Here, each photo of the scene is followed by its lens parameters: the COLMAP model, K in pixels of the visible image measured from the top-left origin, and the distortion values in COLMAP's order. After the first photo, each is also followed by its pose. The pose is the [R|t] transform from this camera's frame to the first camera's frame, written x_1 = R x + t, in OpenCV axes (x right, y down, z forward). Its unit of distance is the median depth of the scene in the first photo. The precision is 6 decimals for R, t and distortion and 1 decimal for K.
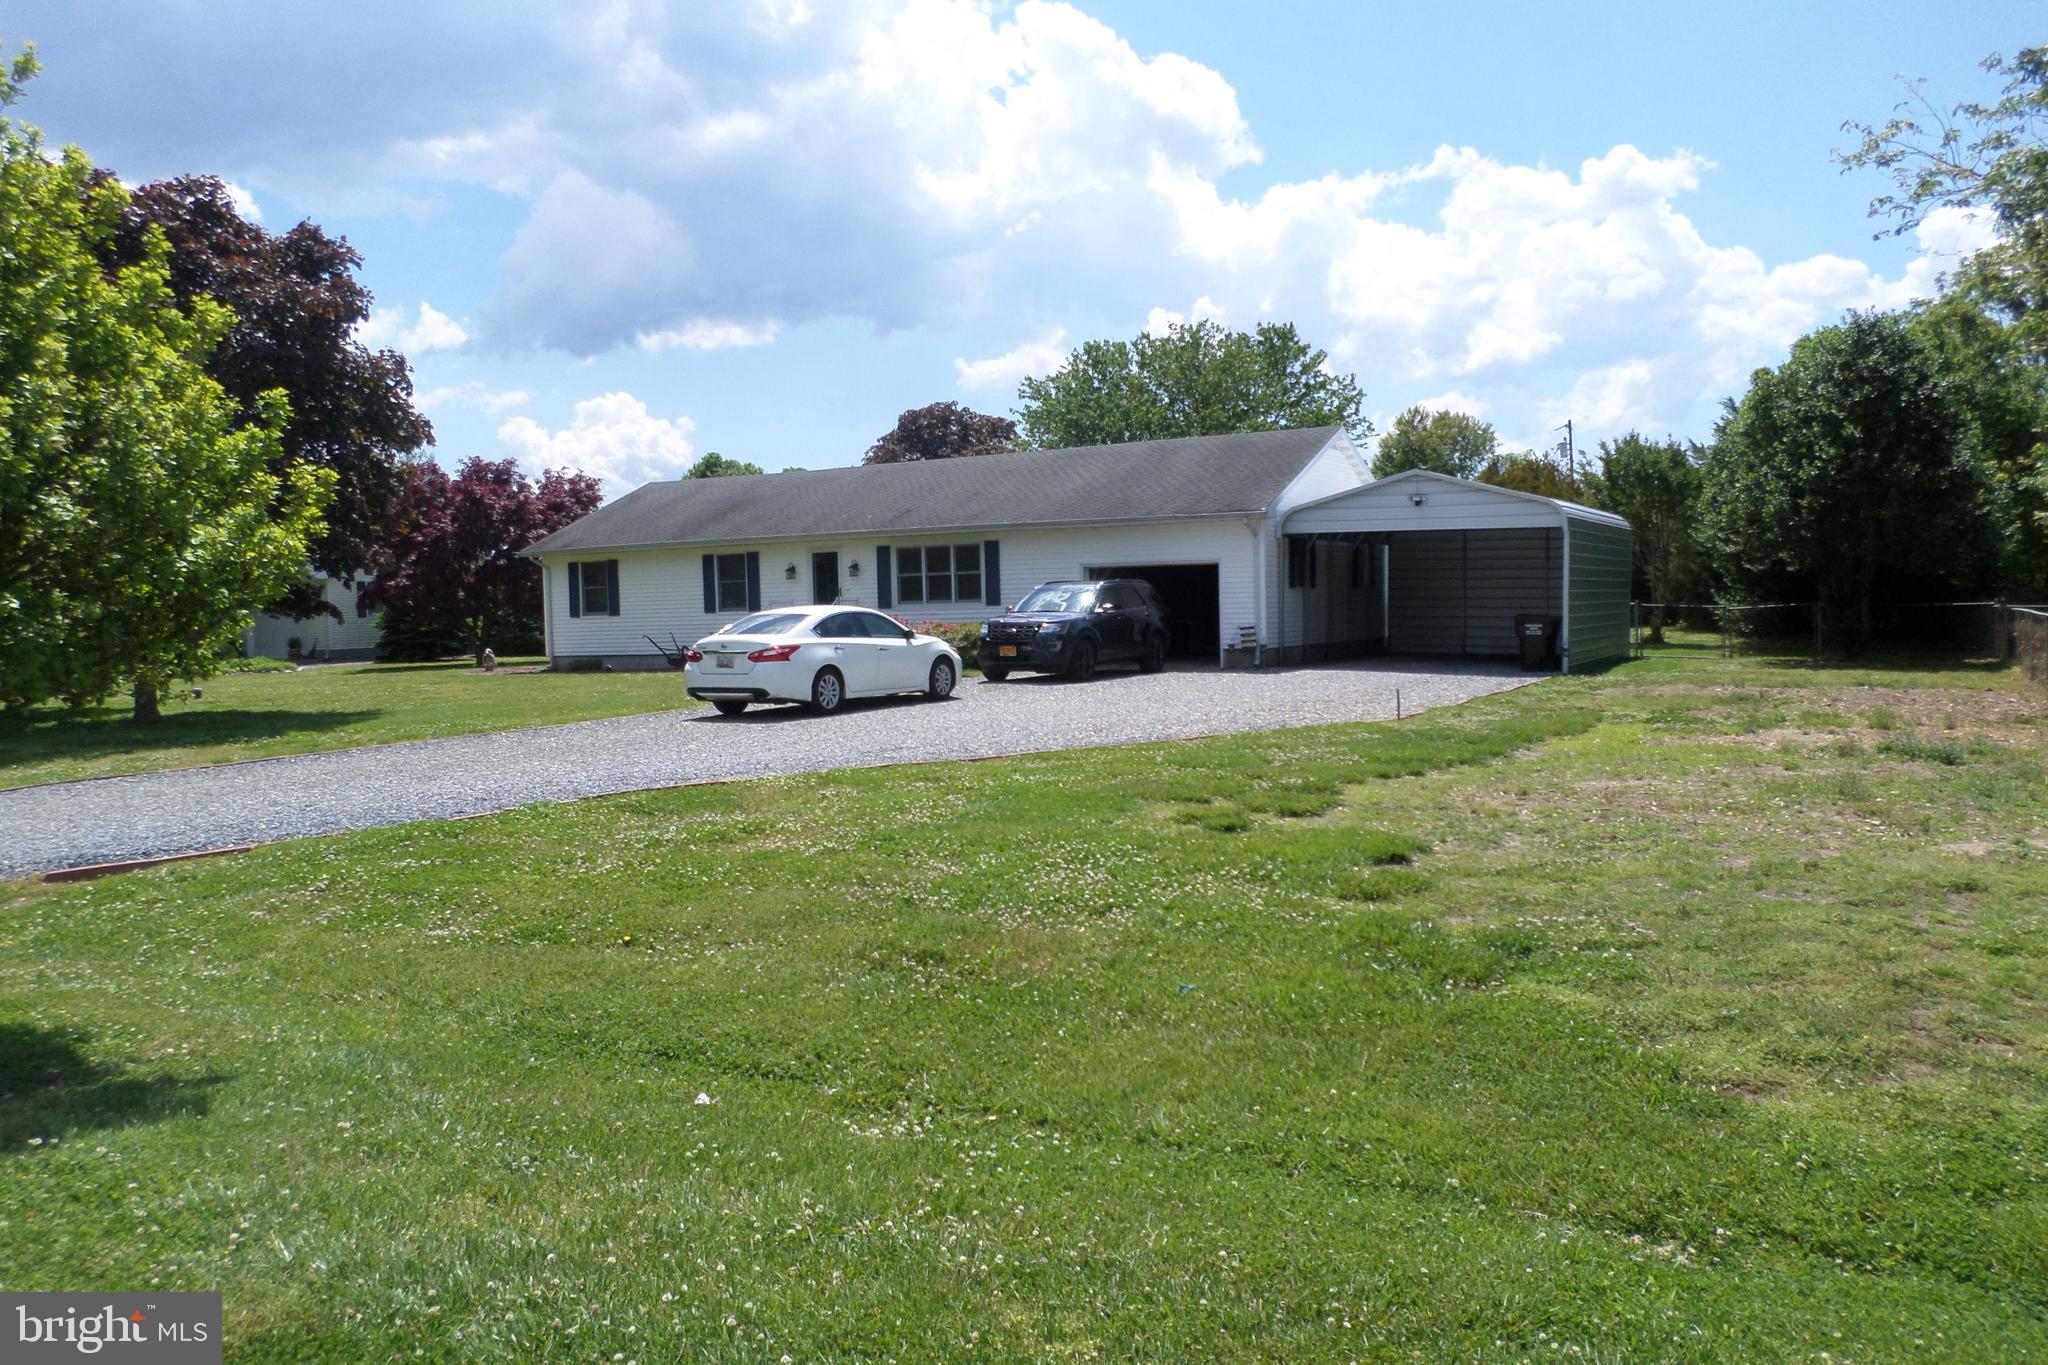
lens RADIAL K [[1571.9, 0, 1030.5], [0, 1571.9, 666.2], [0, 0, 1]] dist [0.002178, -0.010921]
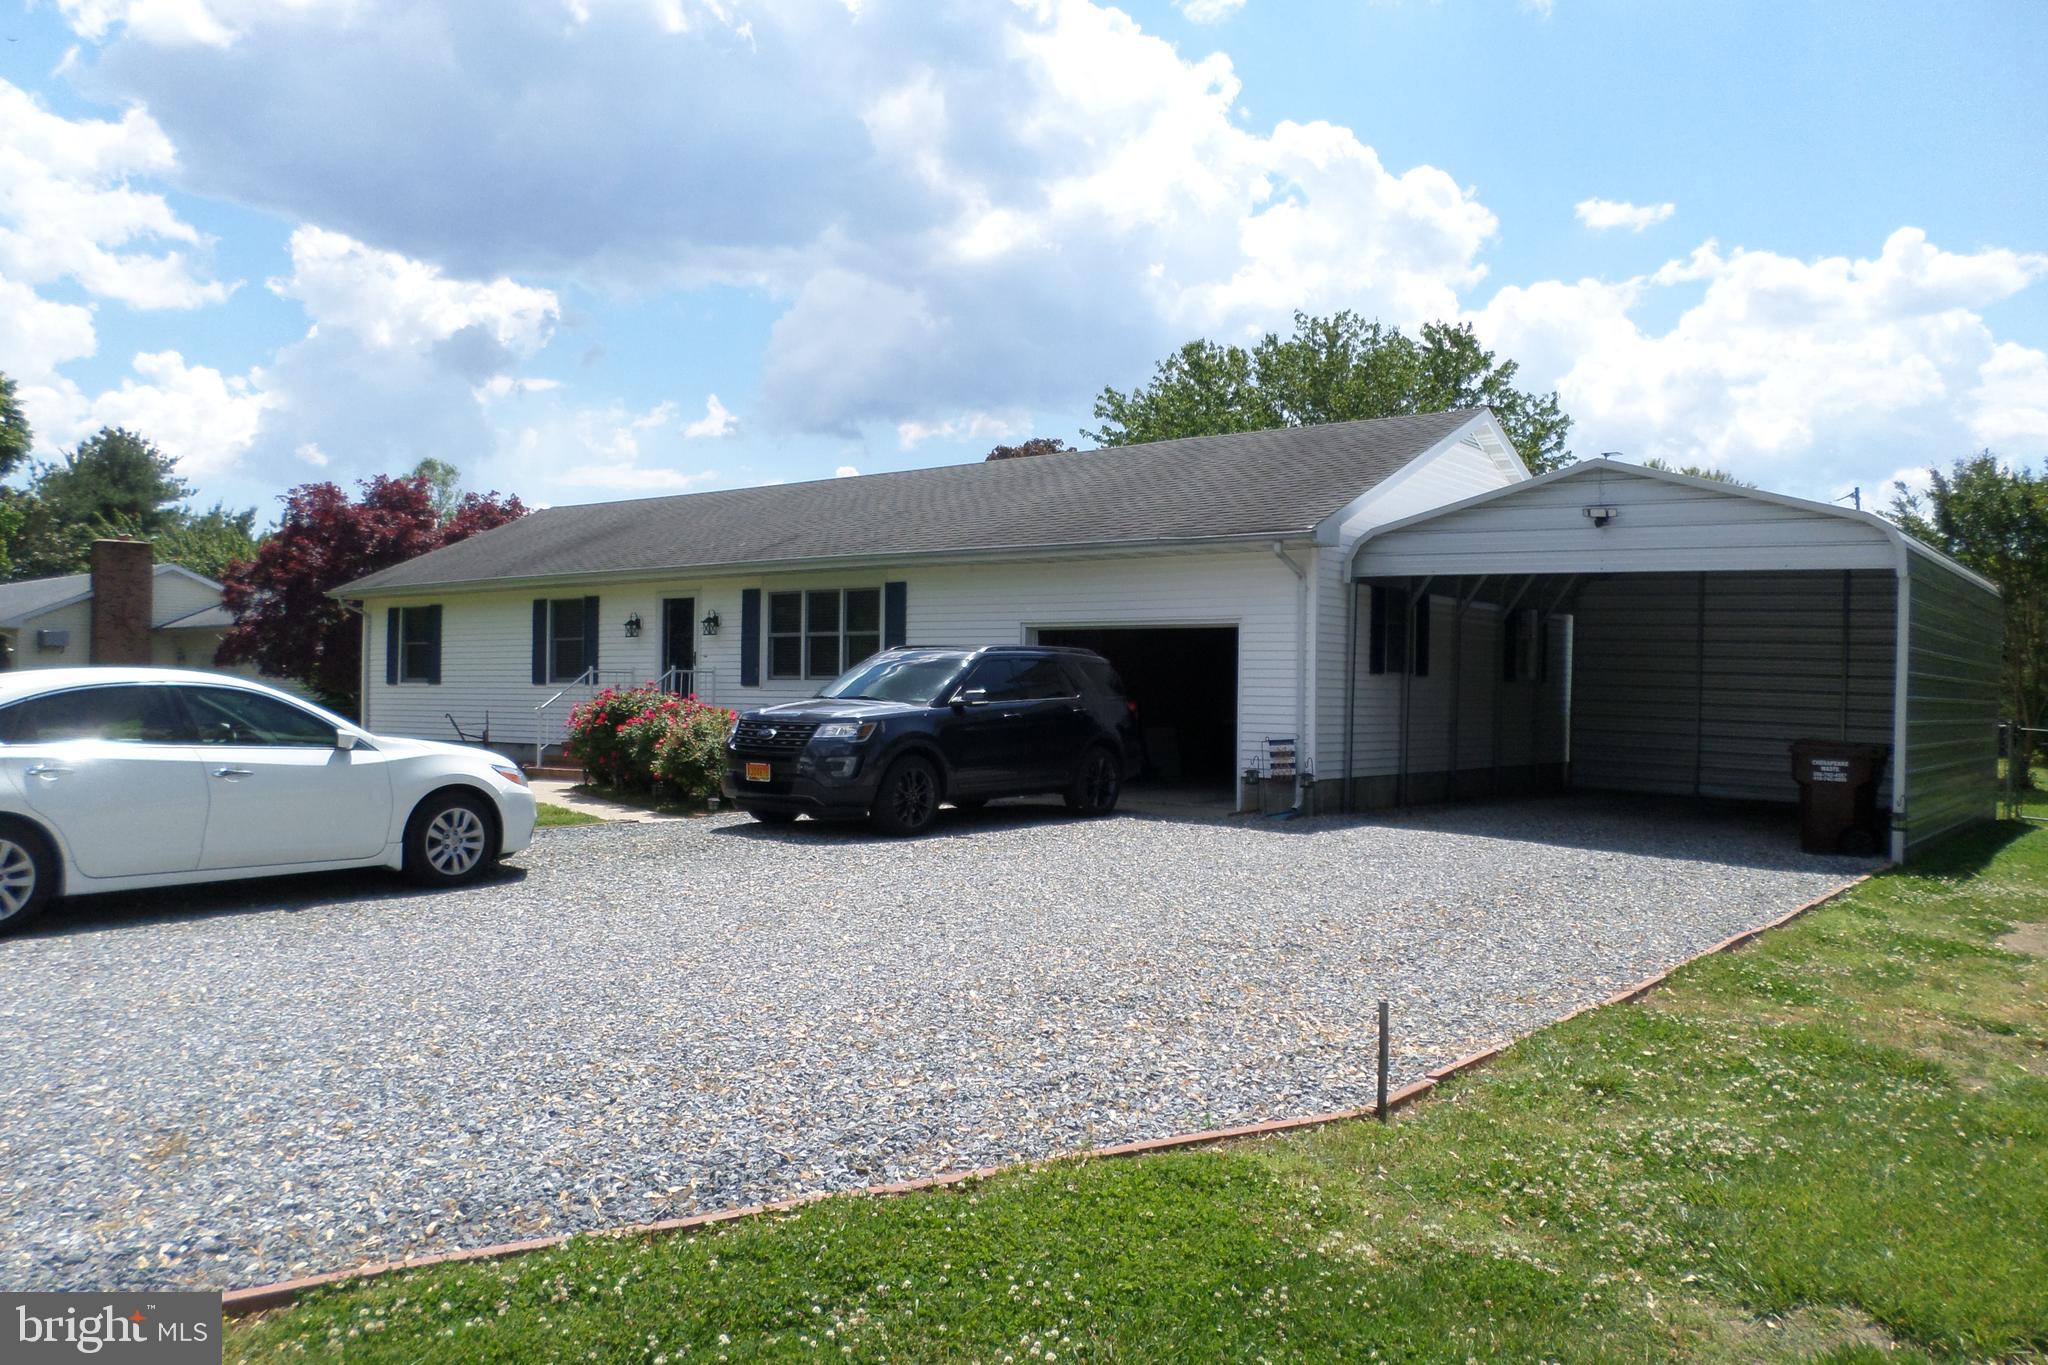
lens RADIAL K [[1571.9, 0, 1034.3], [0, 1571.9, 662.9], [0, 0, 1]] dist [0.002178, -0.010921]
pose [[0.989167, 0.033907, -0.142827, 0.116367], [-0.041916, 0.997691, -0.053445, -0.017039], [0.140685, 0.058853, 0.988304, 0.391560]]
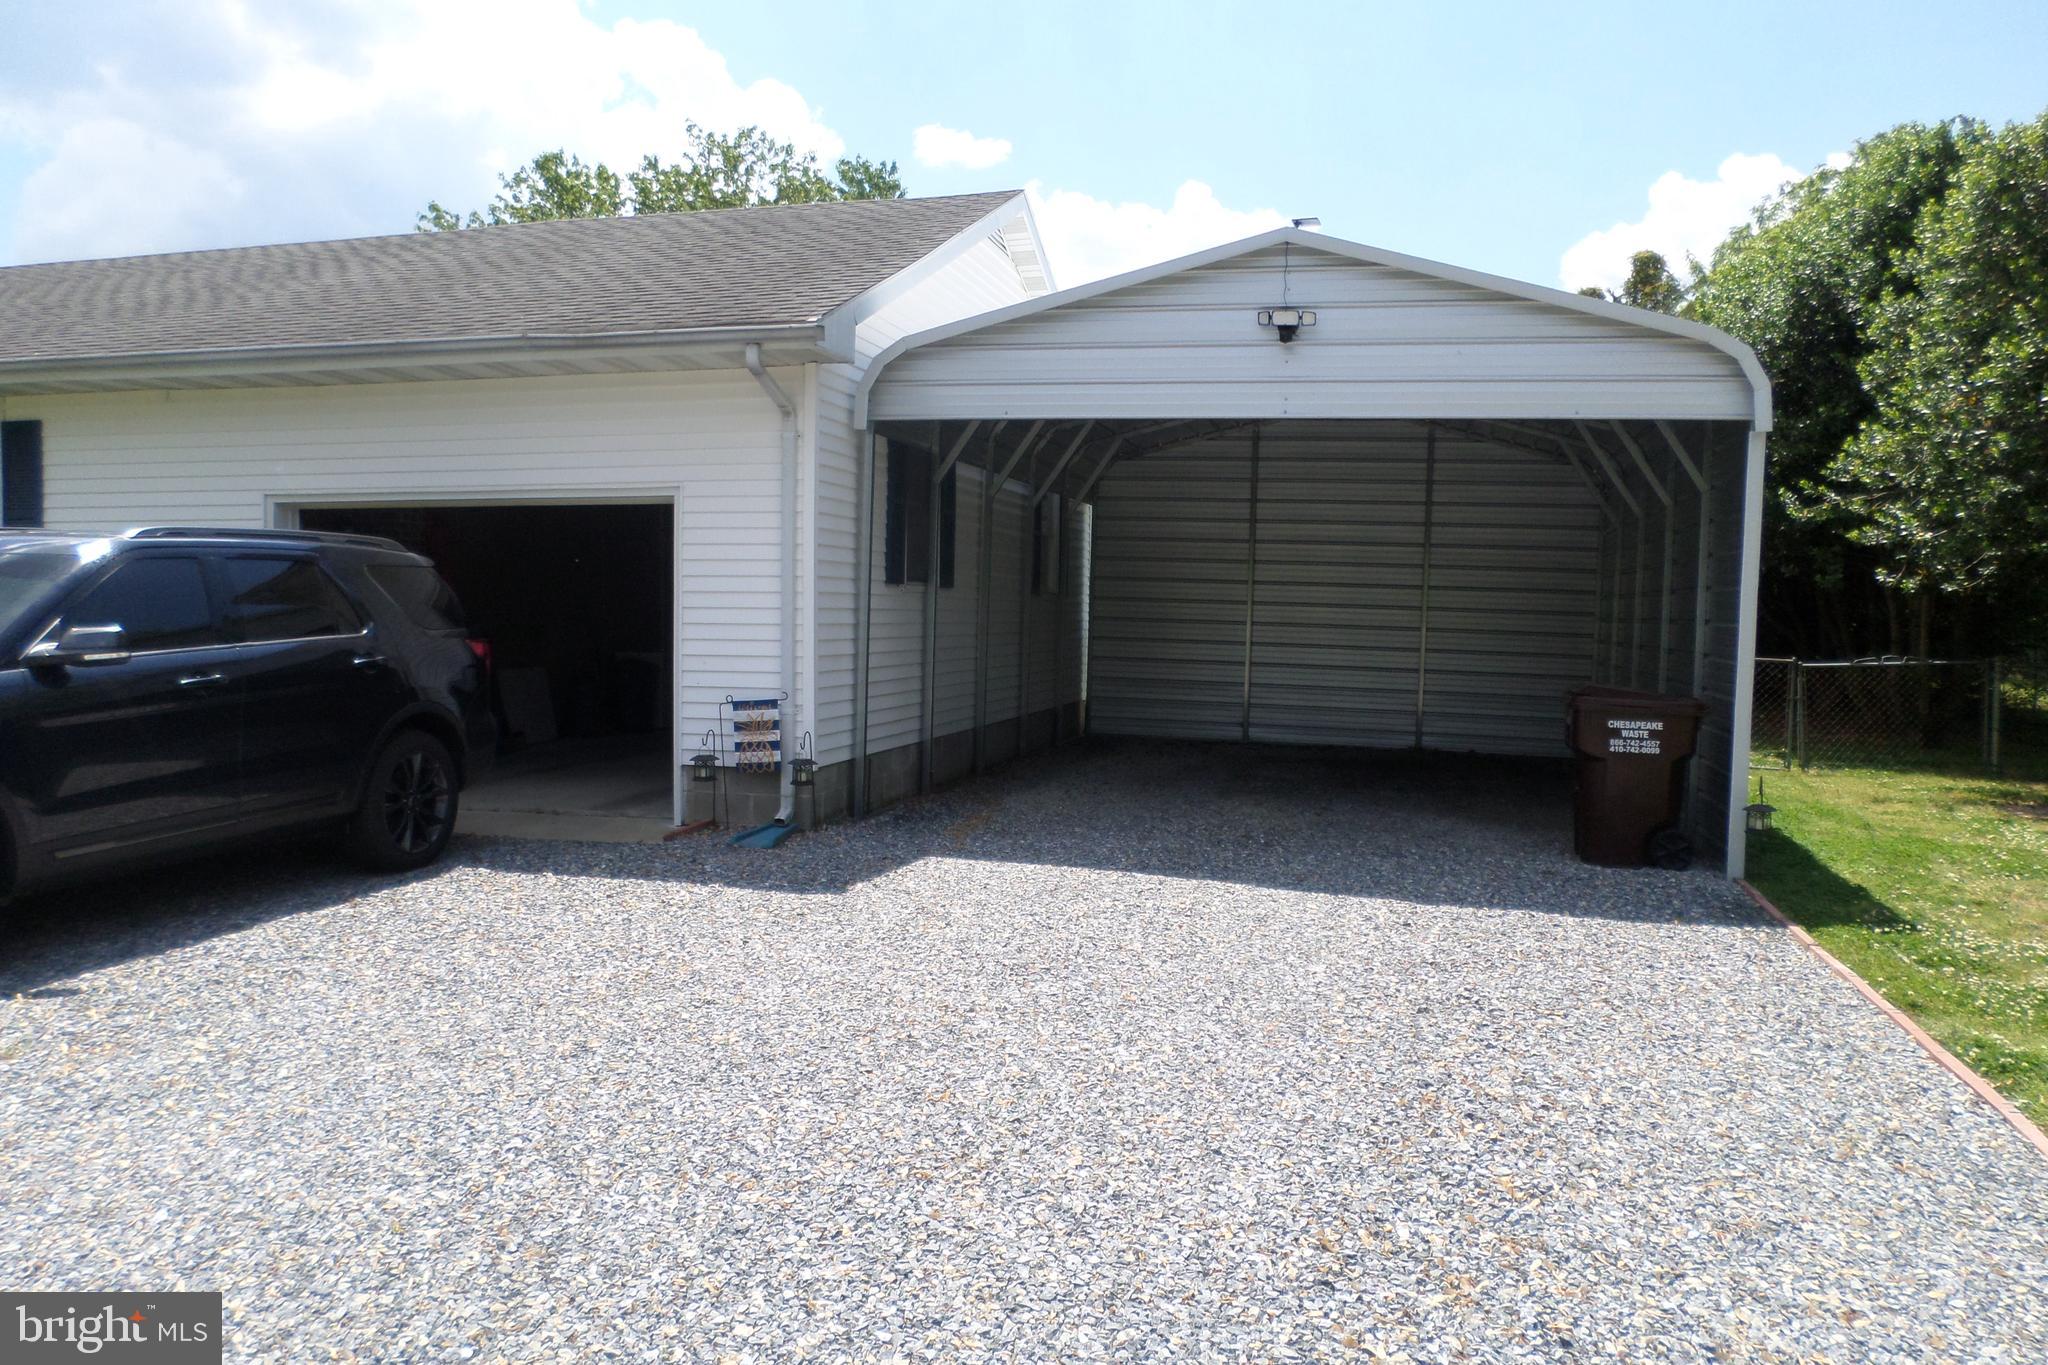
lens RADIAL K [[1571.9, 0, 1012.5], [0, 1571.9, 665.0], [0, 0, 1]] dist [0.002178, -0.010921]
pose [[0.968500, 0.021268, 0.248103, 0.097840], [-0.020290, 0.999773, -0.006498, -0.028167], [-0.248185, 0.001260, 0.968712, 0.608239]]
